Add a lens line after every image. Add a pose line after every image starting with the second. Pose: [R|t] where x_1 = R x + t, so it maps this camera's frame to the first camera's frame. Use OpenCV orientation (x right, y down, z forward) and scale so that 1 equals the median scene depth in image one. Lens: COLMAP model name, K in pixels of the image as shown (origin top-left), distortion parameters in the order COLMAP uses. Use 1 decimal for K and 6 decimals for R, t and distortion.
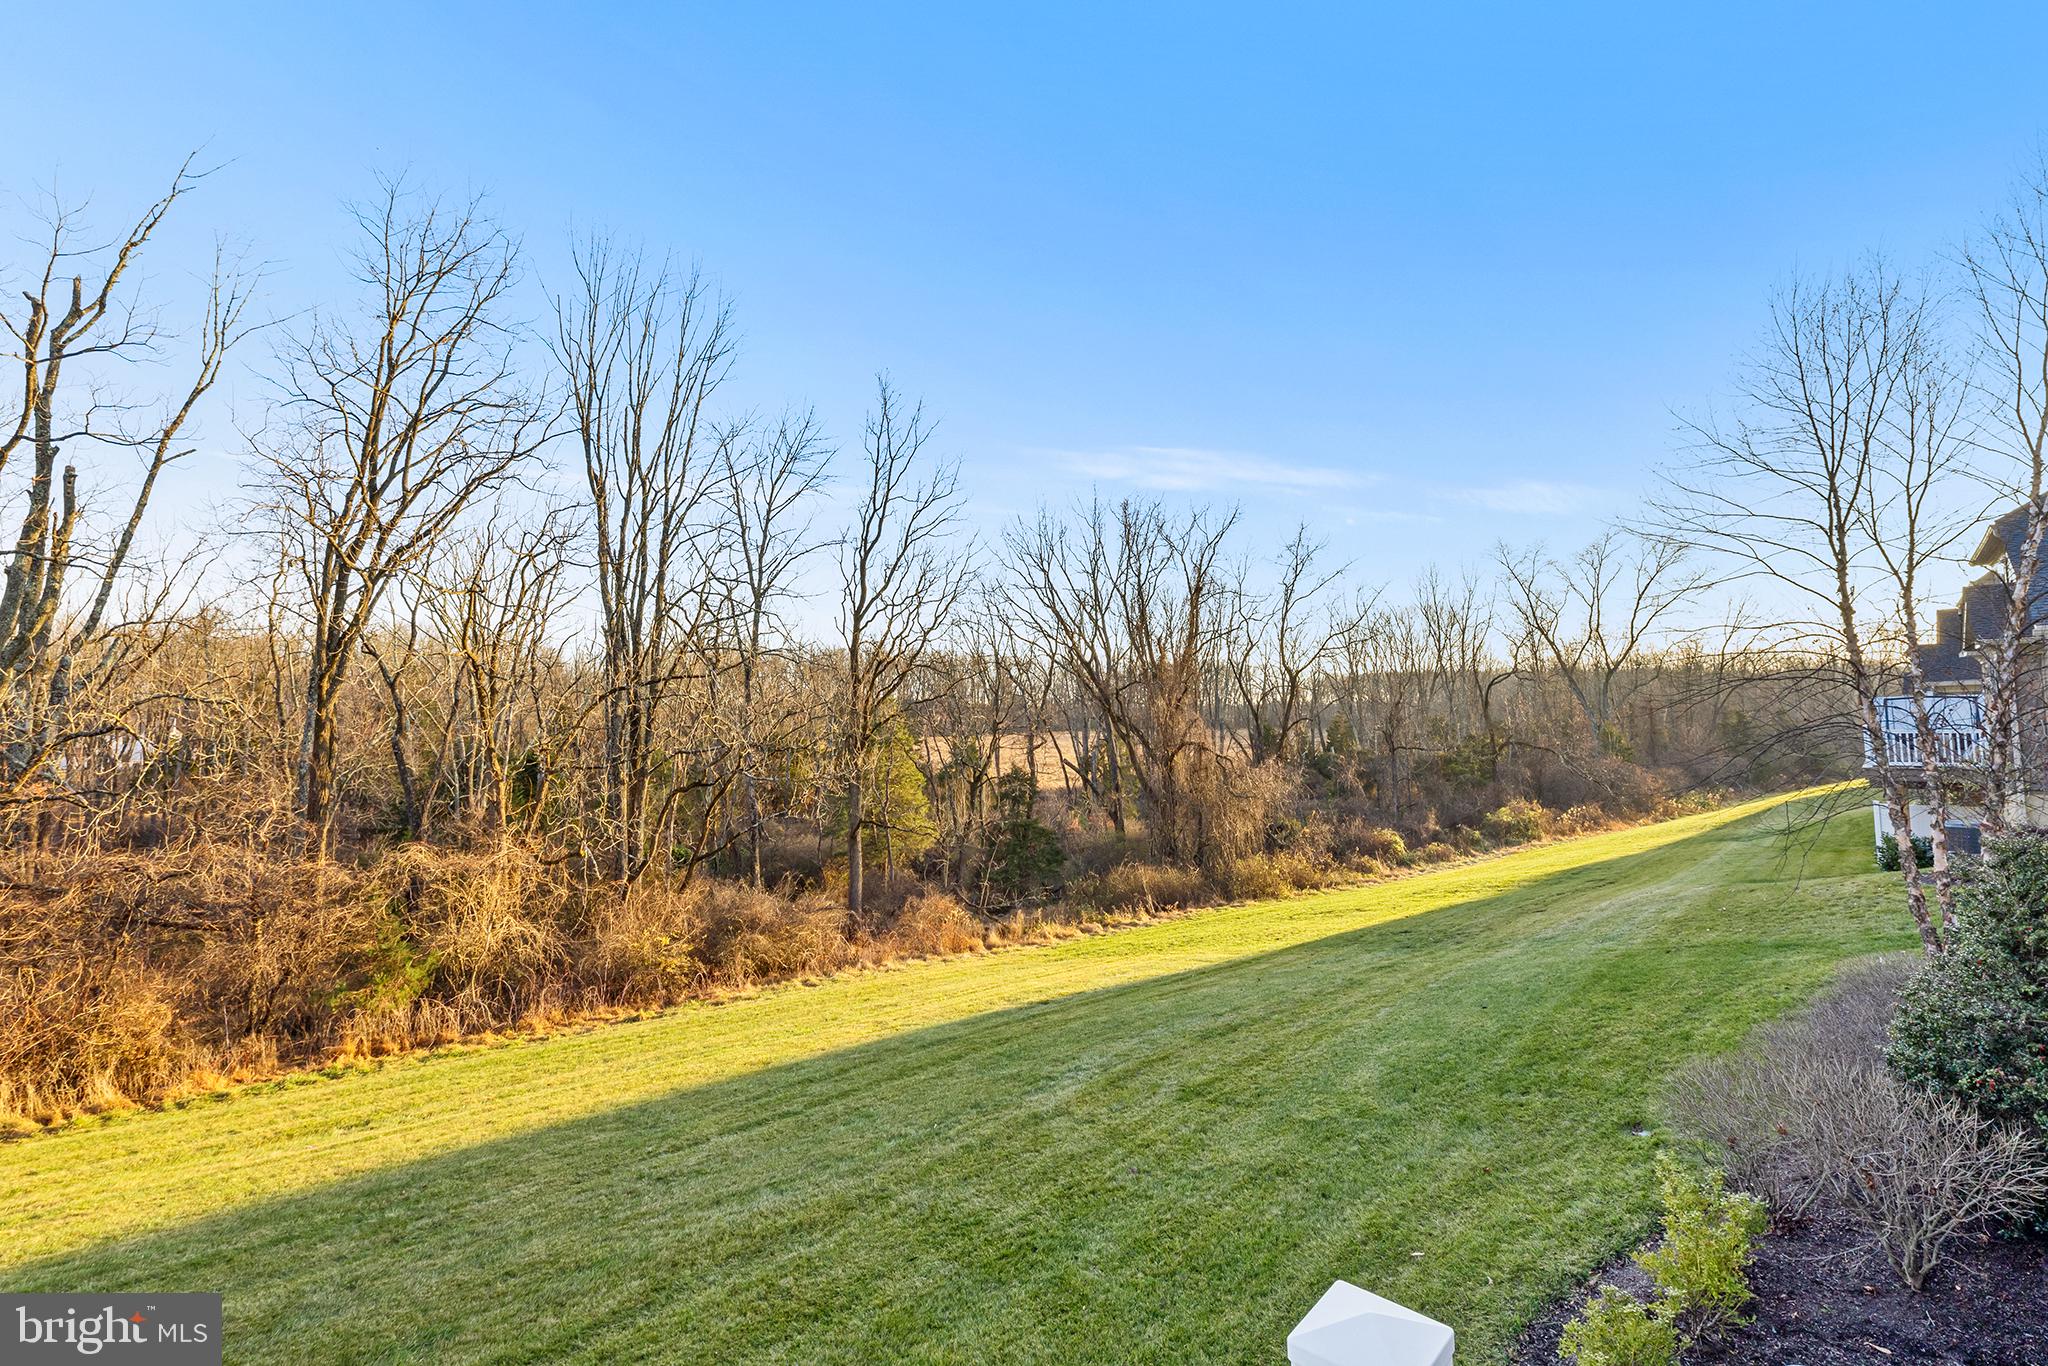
lens RADIAL K [[903.4, 0, 1026.9], [0, 903.4, 676.5], [0, 0, 1]] dist [0.004151, 0.000007]
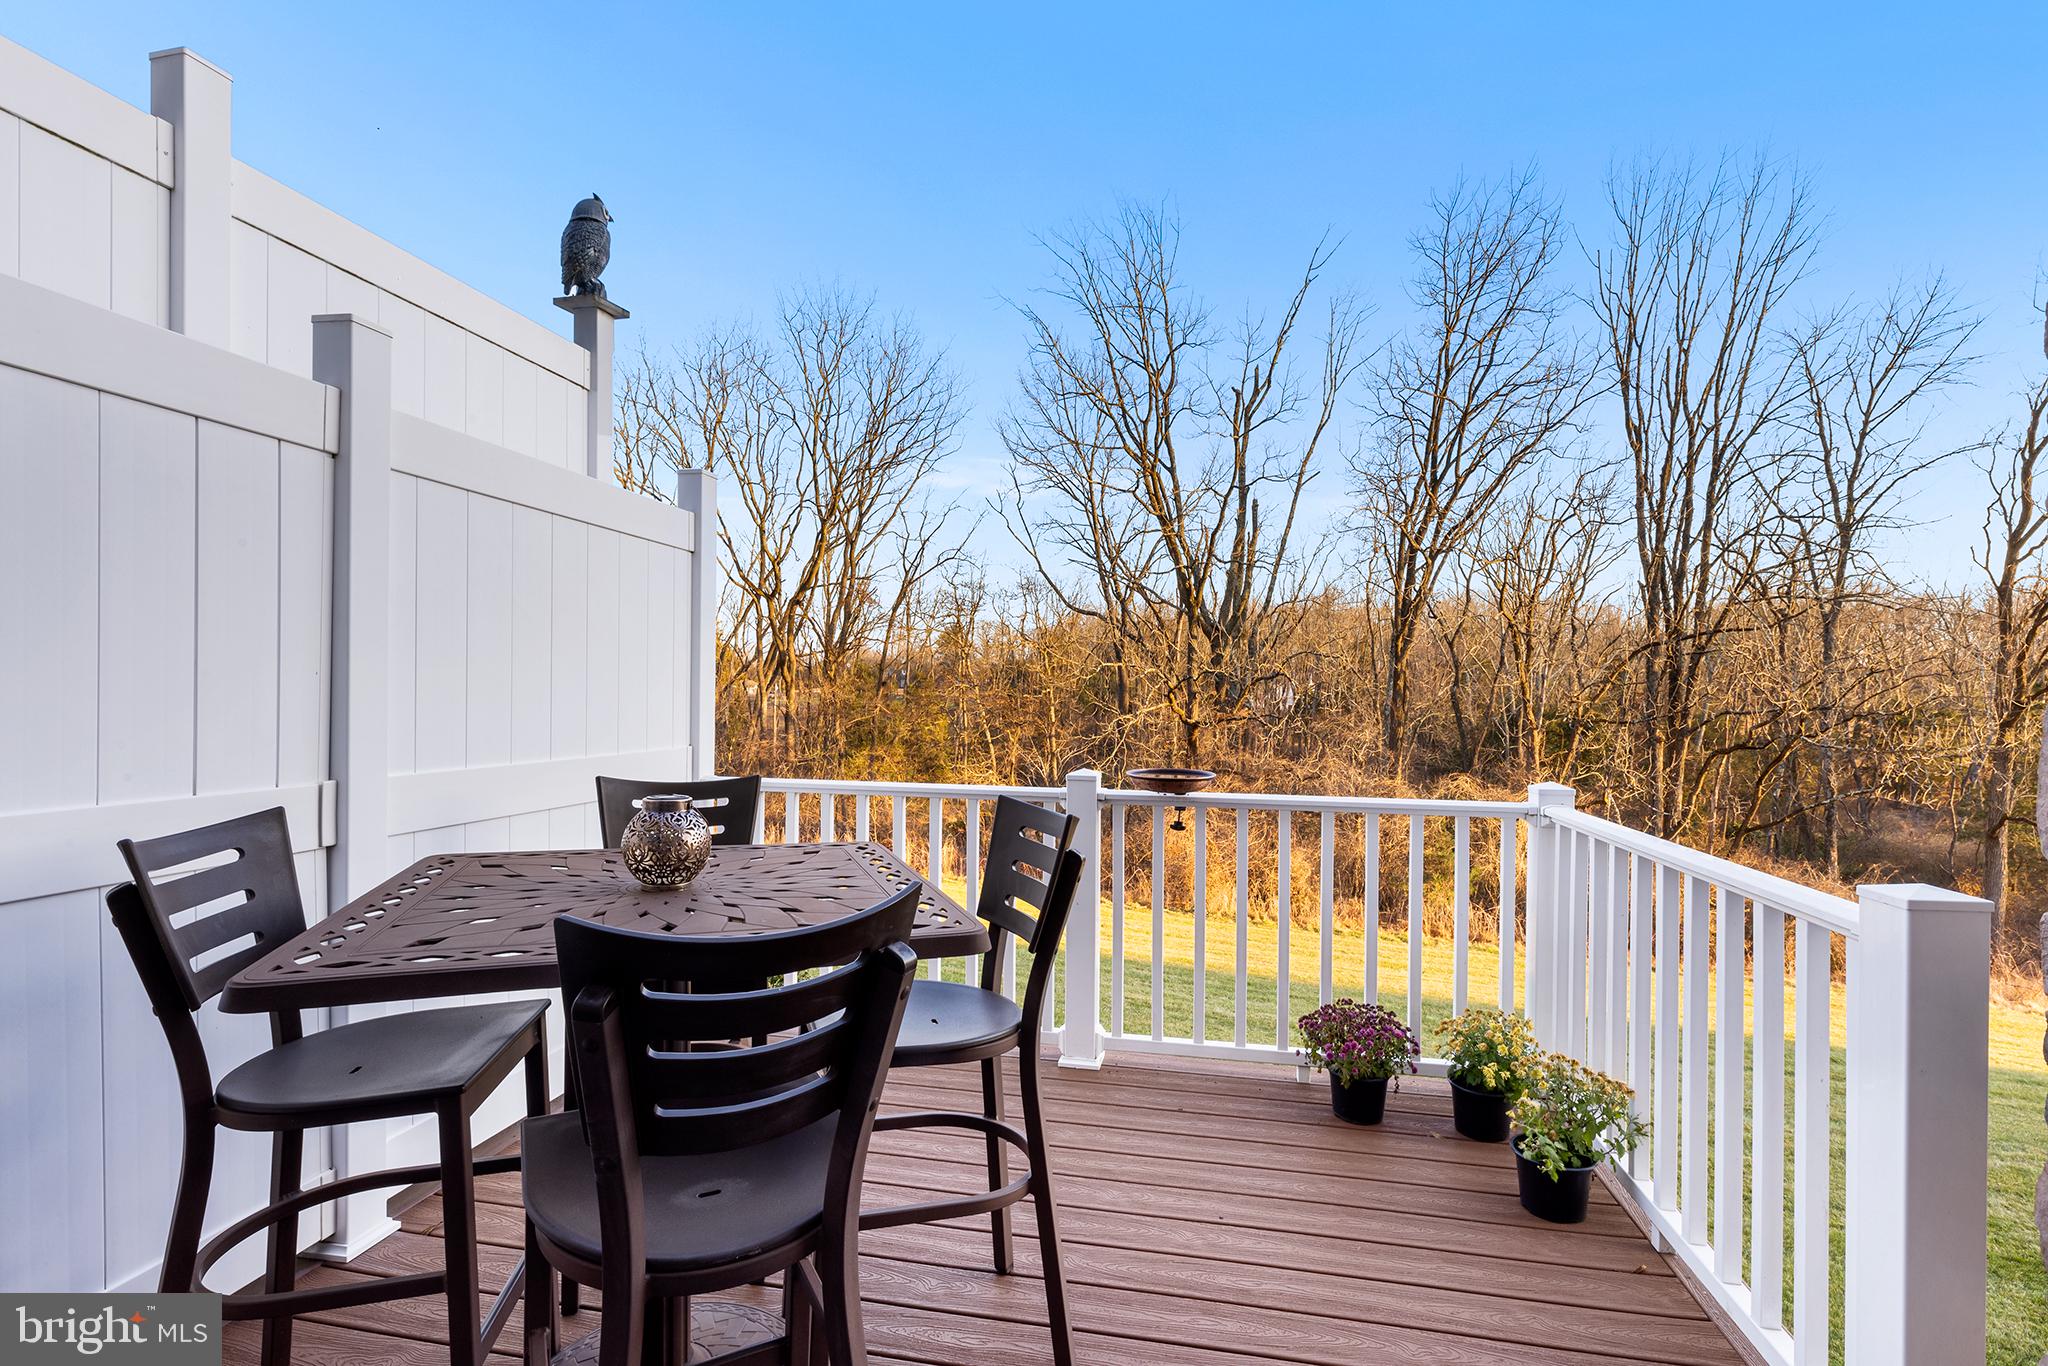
lens RADIAL K [[930.9, 0, 1025.0], [0, 930.9, 674.8], [0, 0, 1]] dist [0.001844, -0.000030]
pose [[0.495432, 0.015240, -0.868513, 0.077730], [0.019879, 0.999385, 0.028876, 0.003399], [0.868419, -0.031571, 0.494824, -0.080523]]
